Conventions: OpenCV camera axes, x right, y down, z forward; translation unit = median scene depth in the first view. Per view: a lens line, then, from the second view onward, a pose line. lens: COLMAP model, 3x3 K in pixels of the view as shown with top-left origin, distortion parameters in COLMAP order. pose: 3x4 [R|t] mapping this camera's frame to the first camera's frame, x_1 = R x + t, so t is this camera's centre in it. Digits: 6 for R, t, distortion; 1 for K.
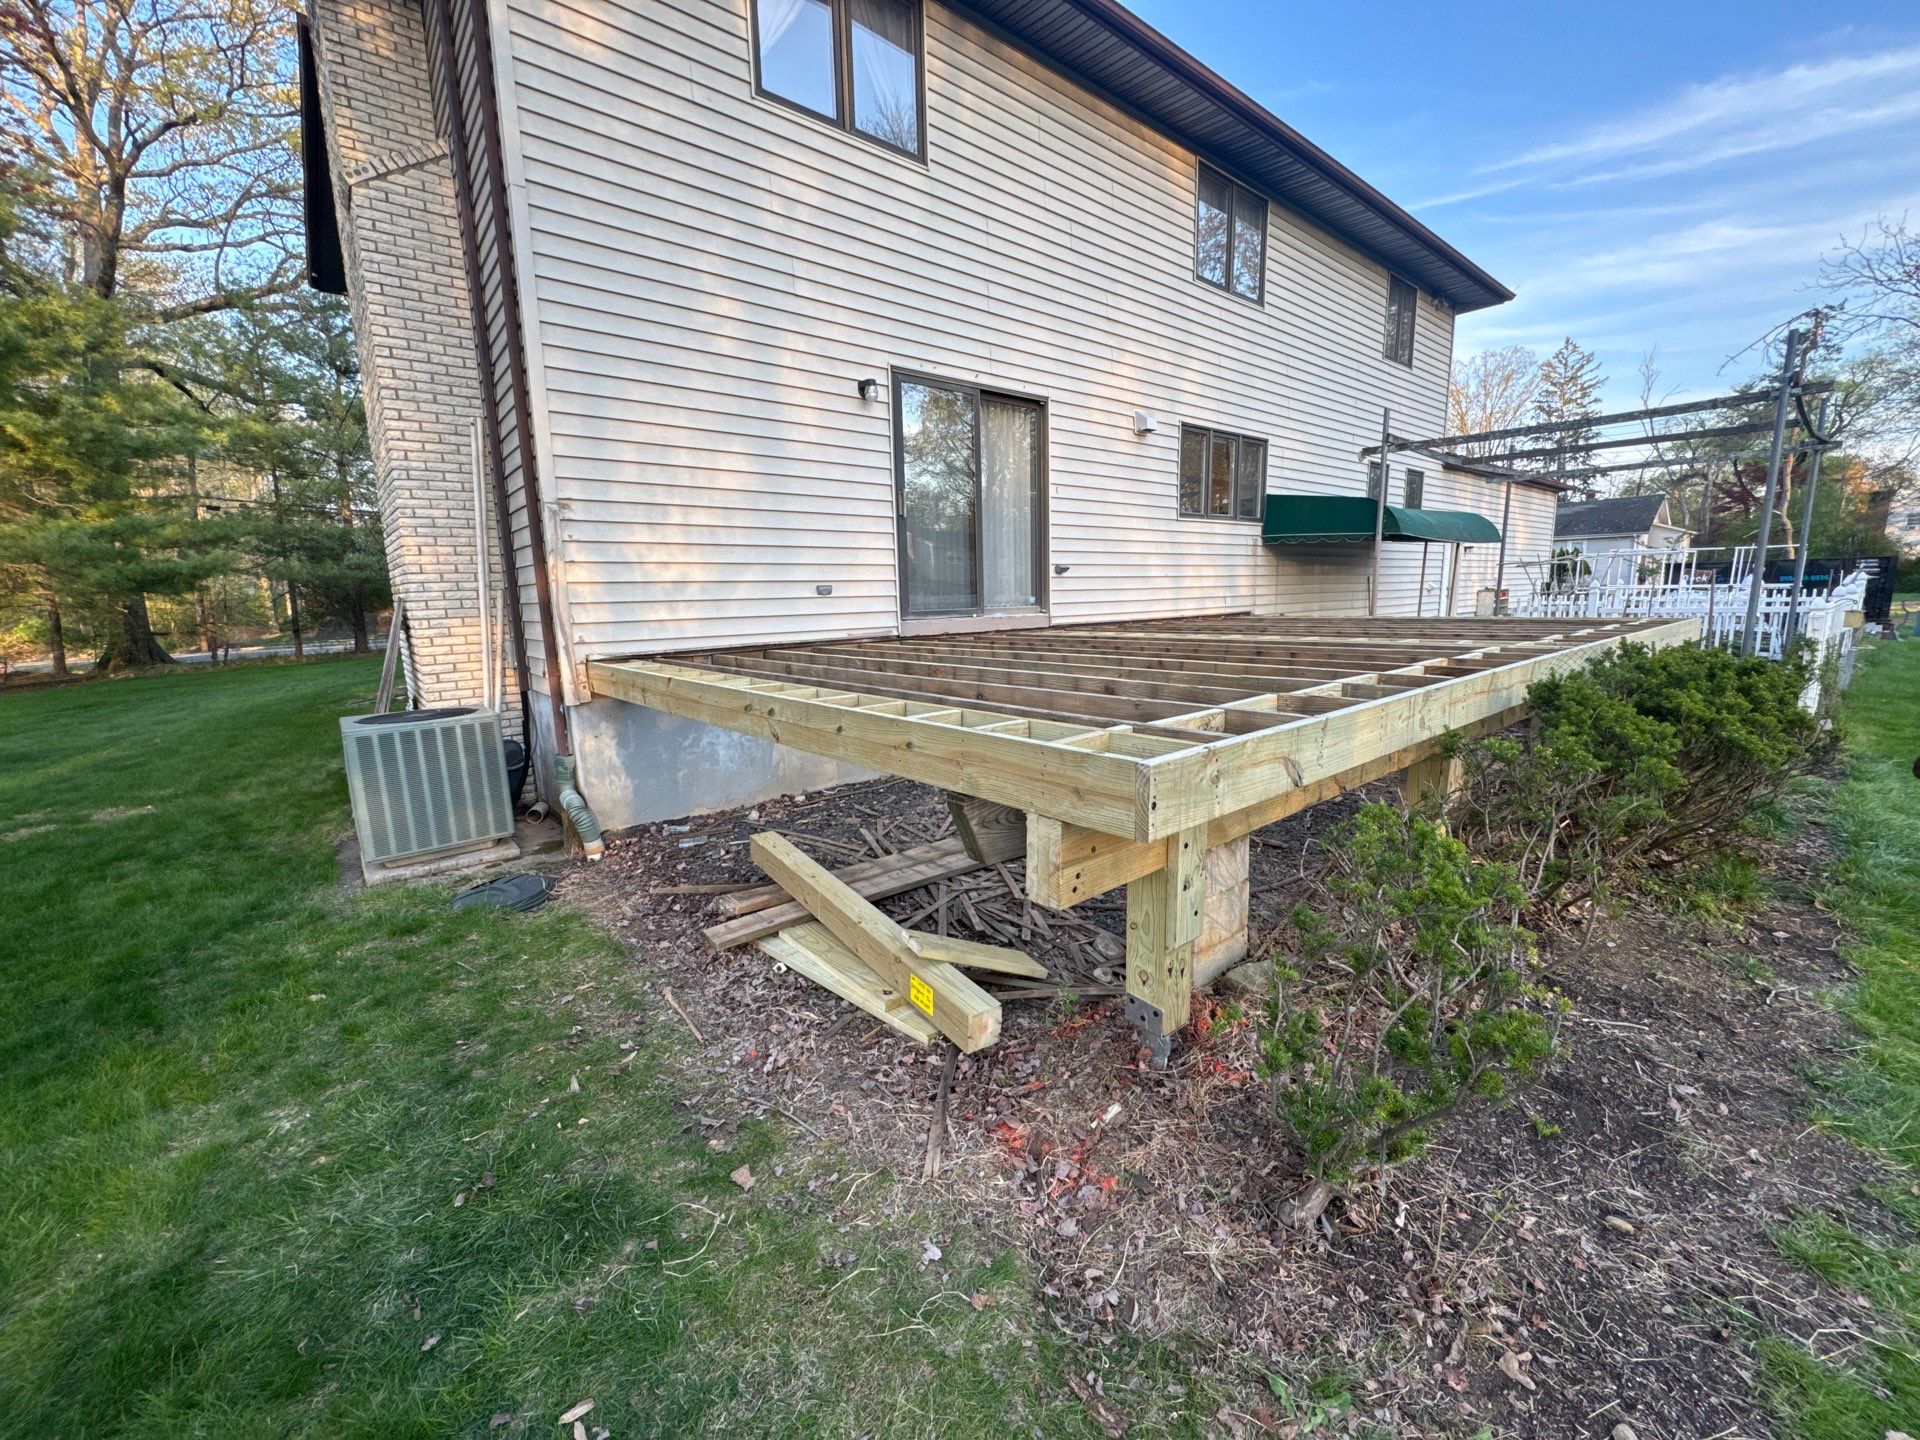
lens RADIAL K [[763.7, 0, 957.5], [0, 763.7, 719.2], [0, 0, 1]] dist [-0.003982, 0.000275]
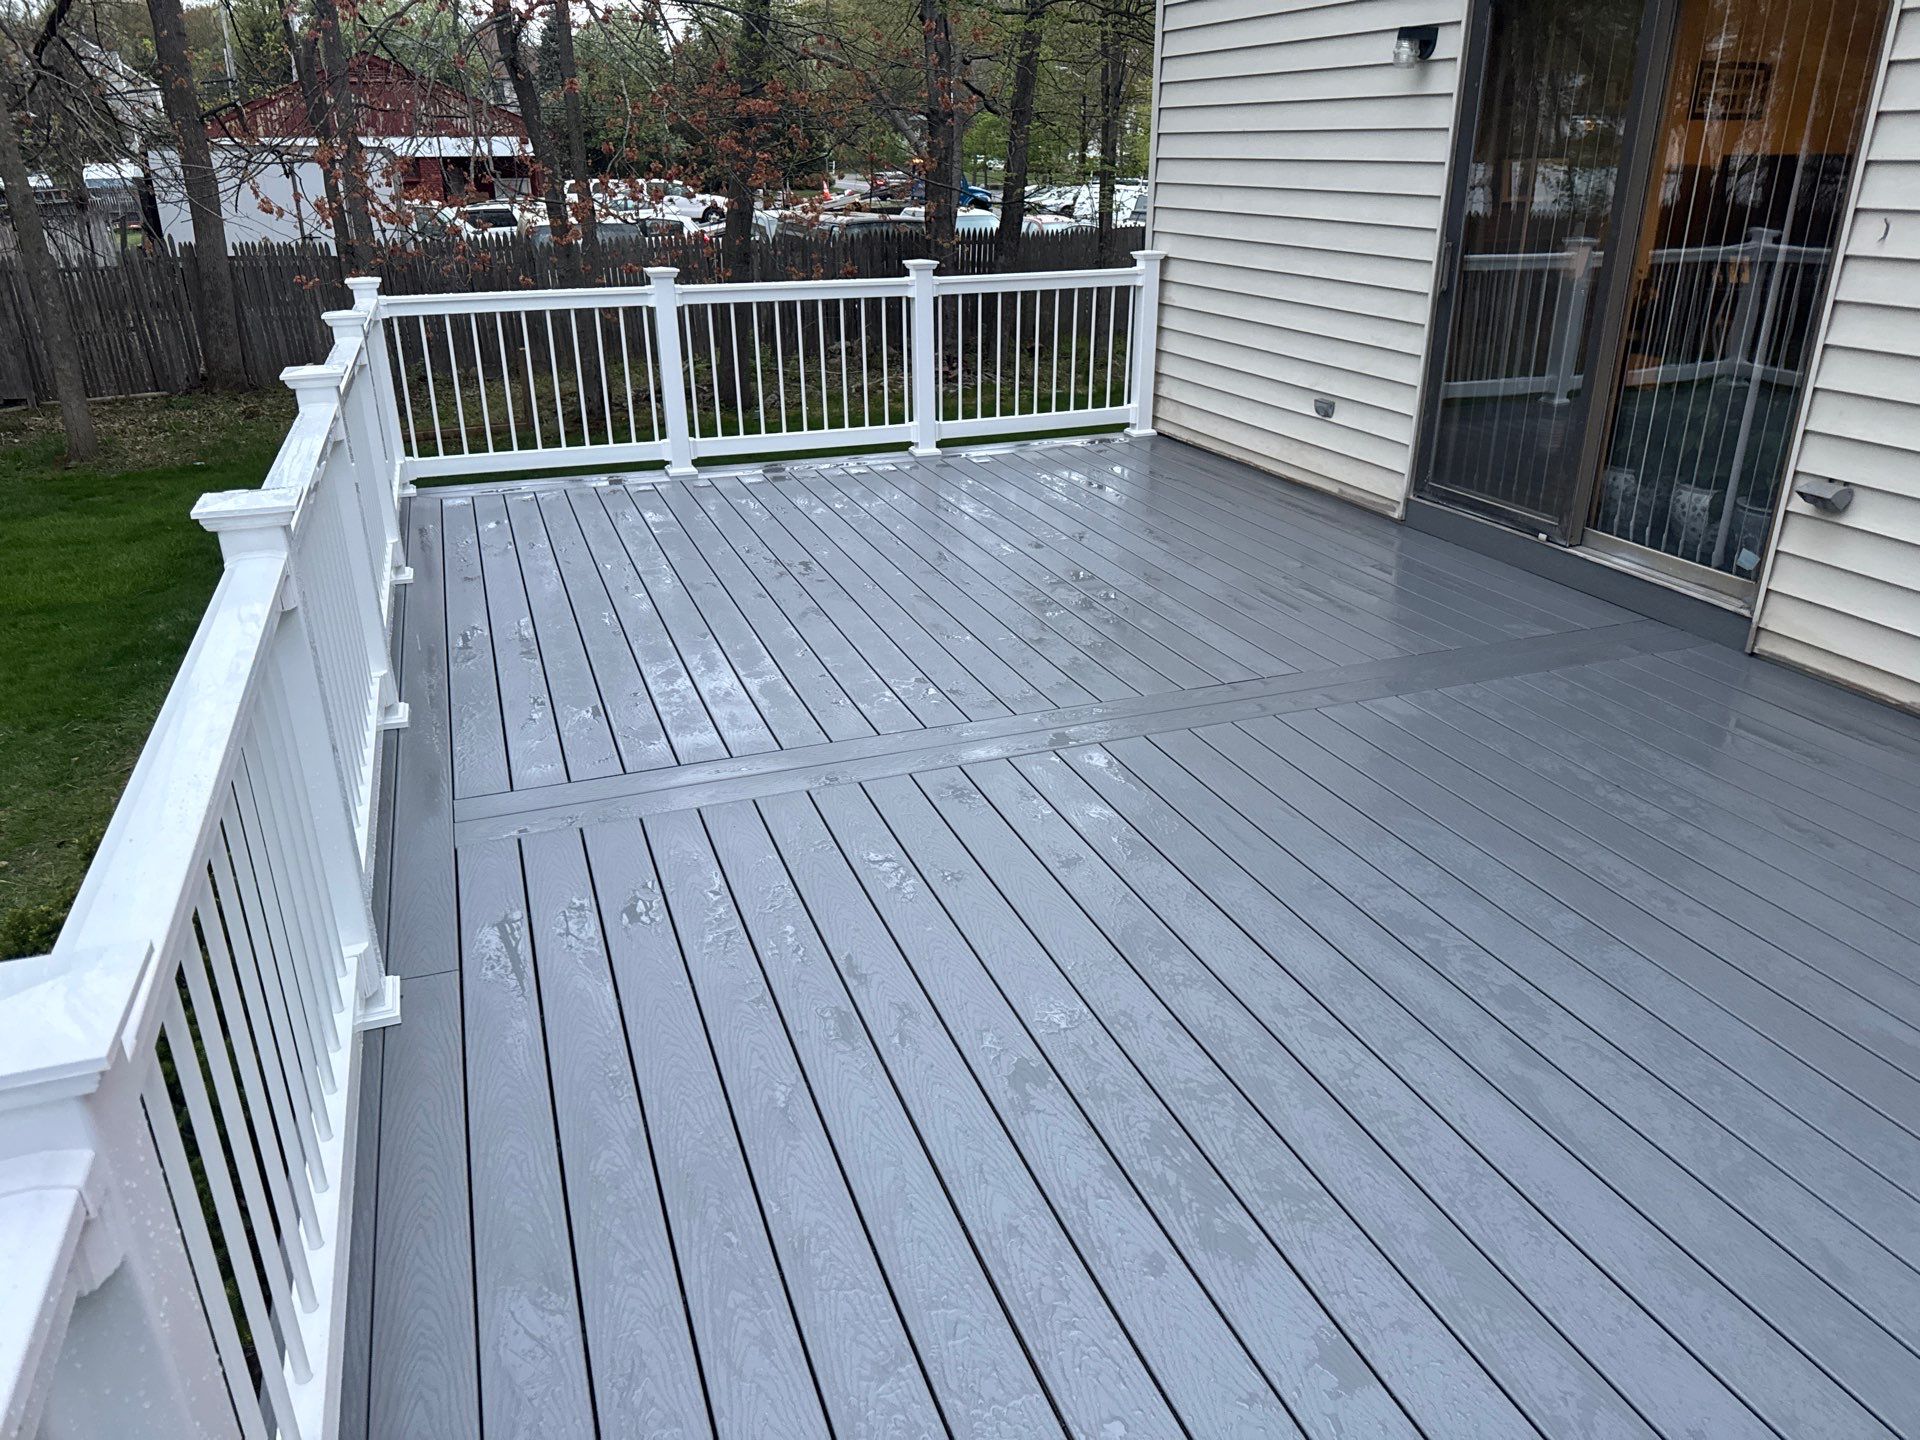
lens RADIAL K [[1358.3, 0, 962.3], [0, 1358.3, 720.0], [0, 0, 1]] dist [0.029042, -0.033928]
pose [[-0.336408, 0.390068, -0.857133, 0.960644], [-0.134974, 0.880812, 0.453819, -0.405202], [0.931993, 0.268359, -0.243664, 1.057034]]
